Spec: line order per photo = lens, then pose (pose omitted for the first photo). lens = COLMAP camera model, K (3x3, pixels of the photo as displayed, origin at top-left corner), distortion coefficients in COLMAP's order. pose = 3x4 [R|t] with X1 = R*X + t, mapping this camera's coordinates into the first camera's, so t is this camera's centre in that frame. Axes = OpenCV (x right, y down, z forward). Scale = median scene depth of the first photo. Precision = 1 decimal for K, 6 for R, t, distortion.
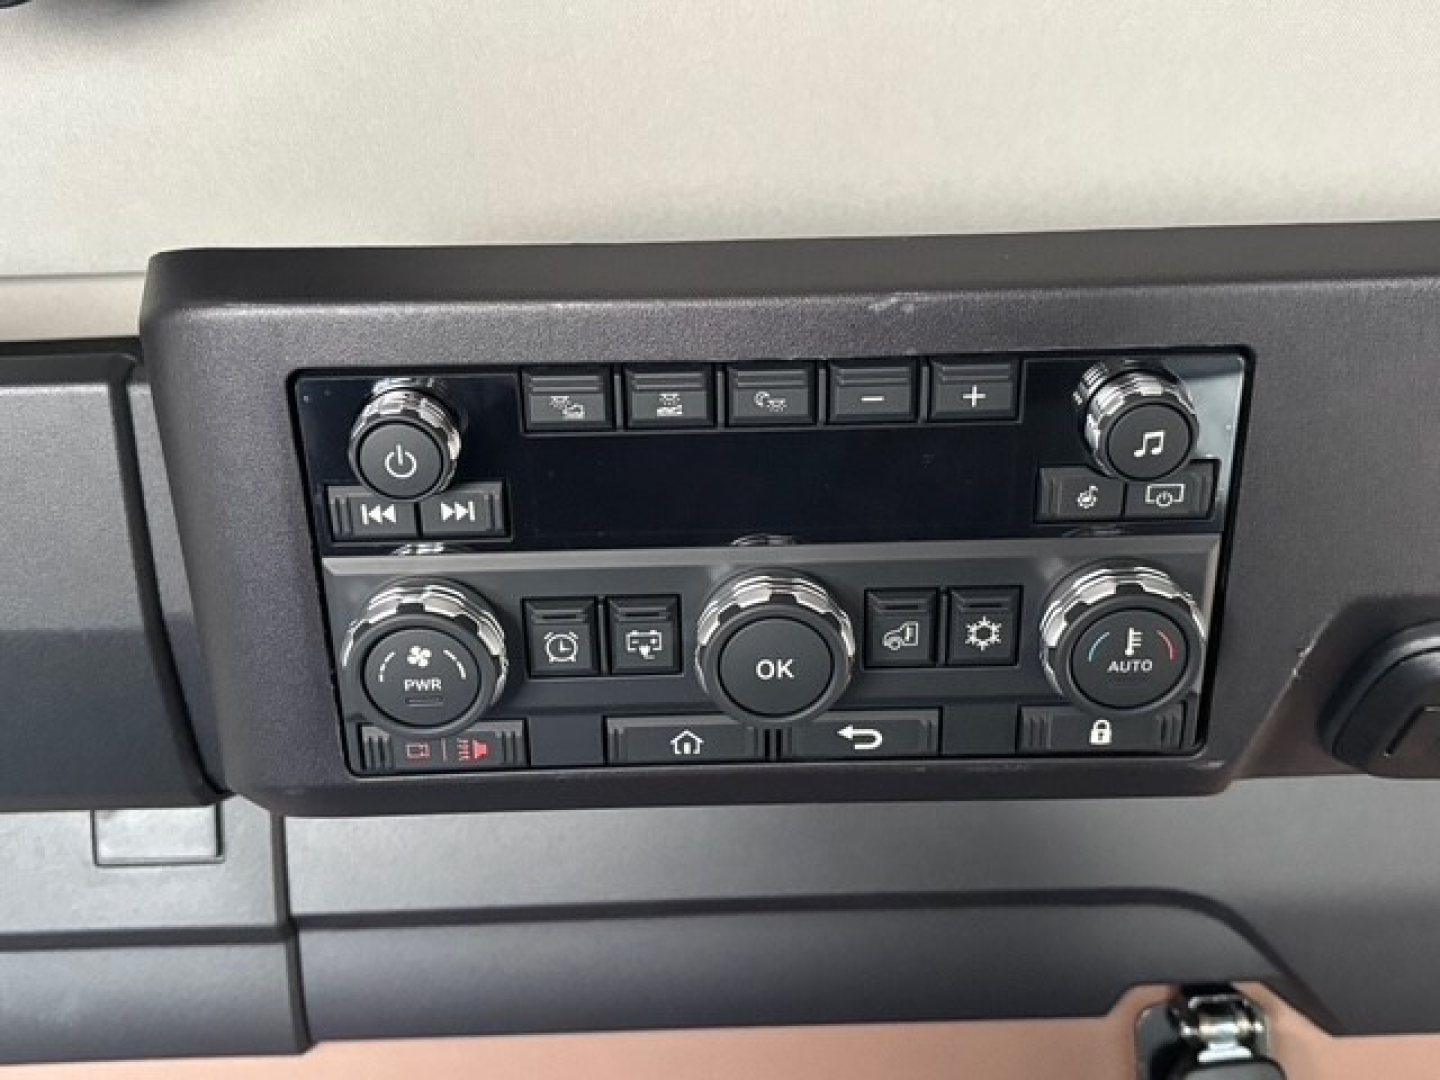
lens RADIAL K [[1625.6, 0, 720.0], [0, 1625.6, 540.0], [0, 0, 1]] dist [0.008346, 0.014425]
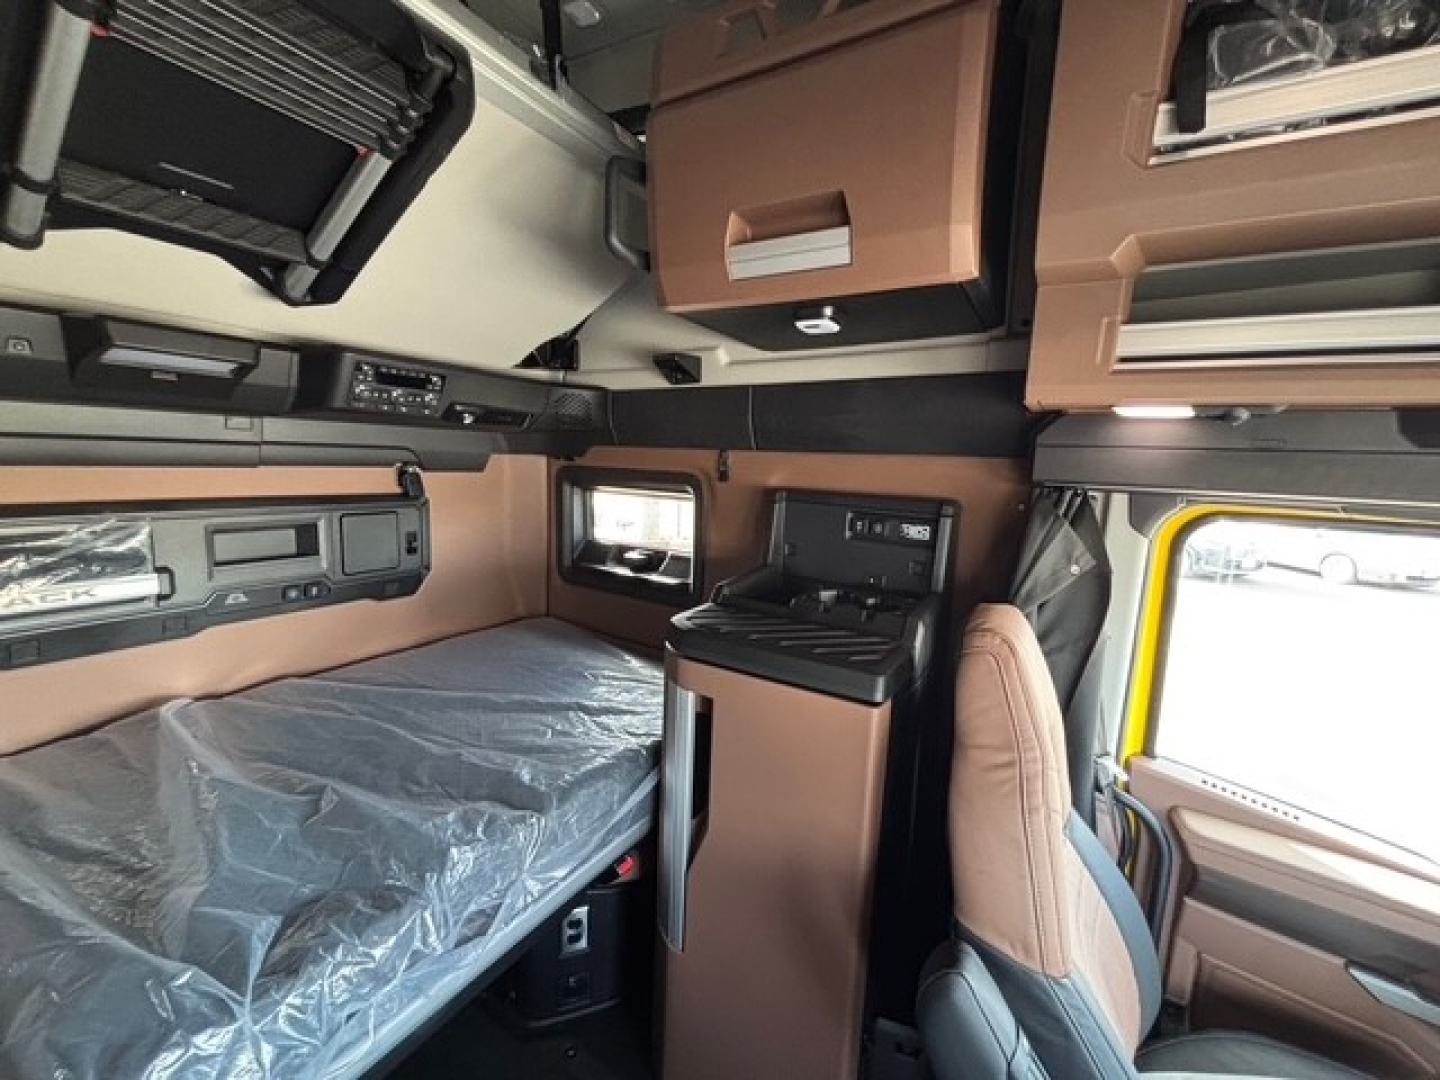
lens RADIAL K [[571.1, 0, 720.0], [0, 571.1, 540.0], [0, 0, 1]] dist [-0.000304, 0.000232]
pose [[0.520844, -0.068188, 0.850924, -1.953758], [-0.078069, 0.988823, 0.127024, 0.325257], [-0.850074, -0.132590, 0.509699, -2.523560]]
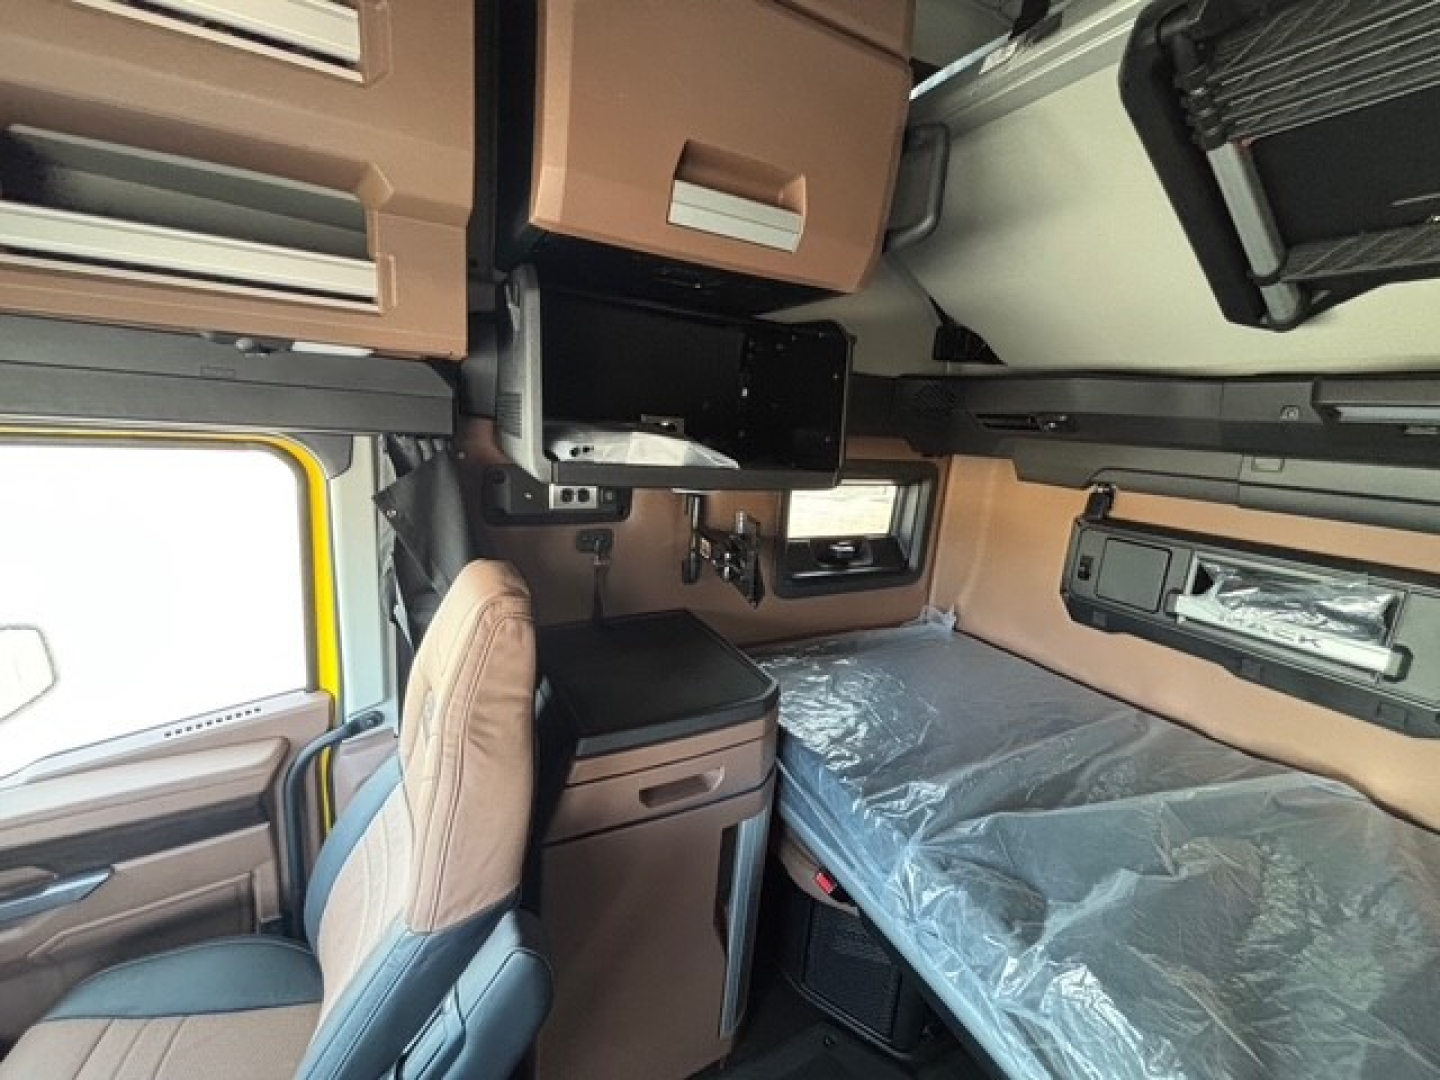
lens RADIAL K [[591.0, 0, 720.0], [0, 591.0, 540.0], [0, 0, 1]] dist [-0.014318, 0.009177]
pose [[0.455314, 0.245885, -0.855704, -0.081104], [-0.068230, 0.967918, 0.241825, 0.153017], [0.887713, -0.051721, 0.457483, -2.525107]]
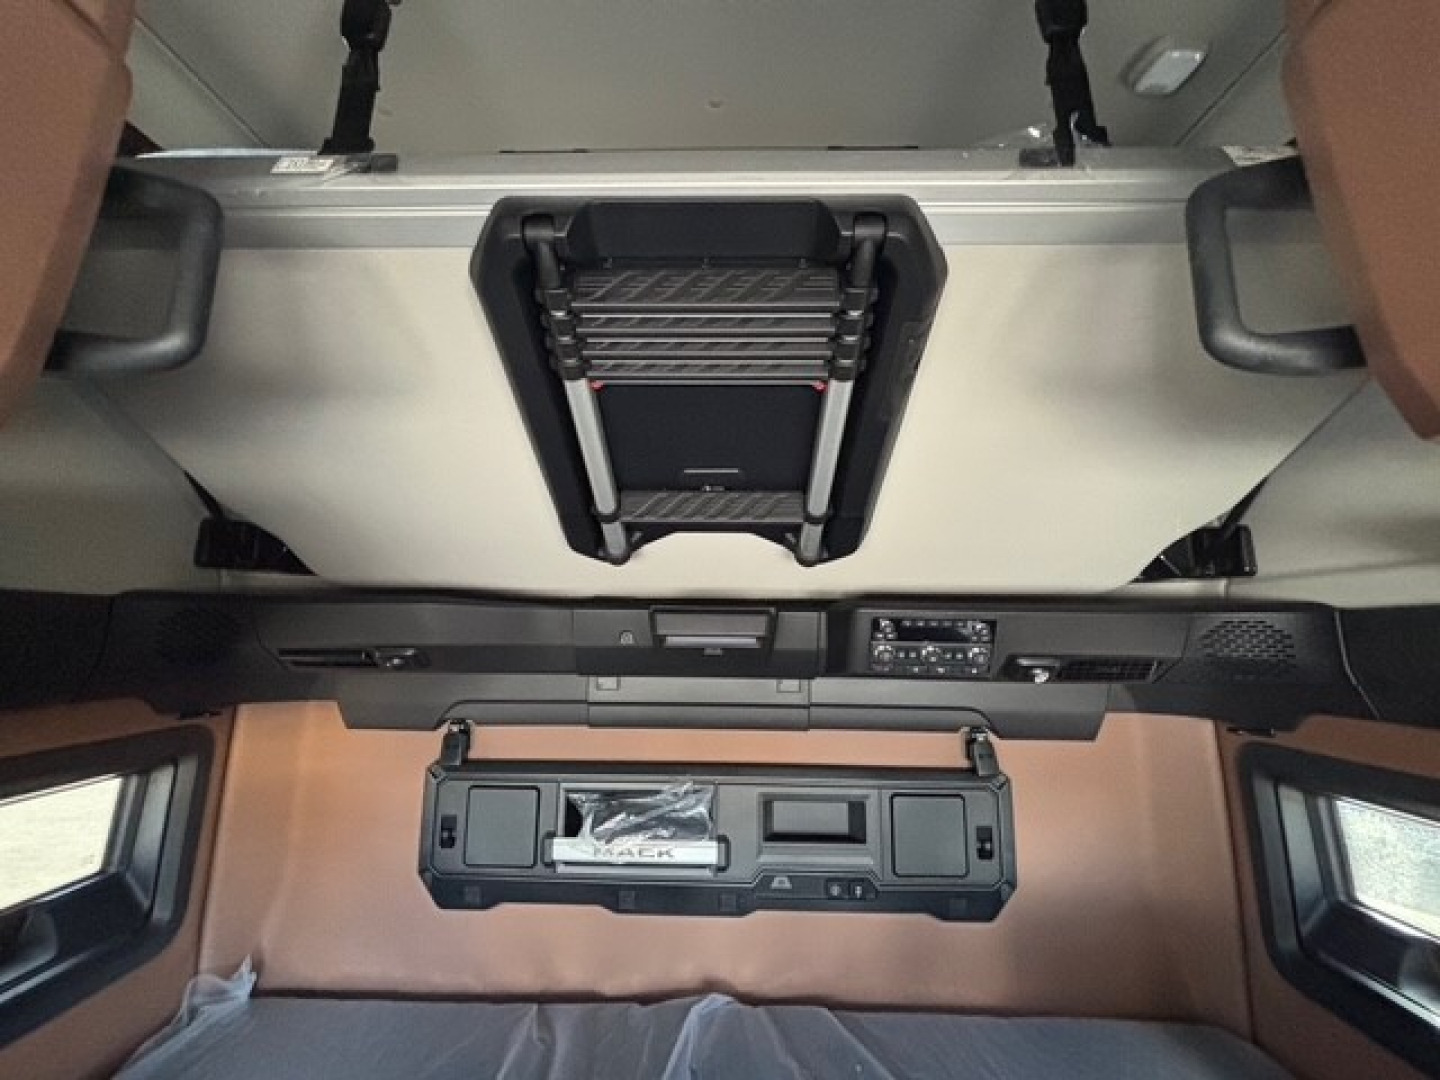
lens RADIAL K [[591.1, 0, 720.0], [0, 591.1, 540.0], [0, 0, 1]] dist [-0.002463, 0.000103]
pose [[0.998362, 0.039308, -0.041580, -0.830809], [-0.044656, 0.989607, -0.136688, -0.047333], [0.035775, 0.138320, 0.989741, -1.759699]]
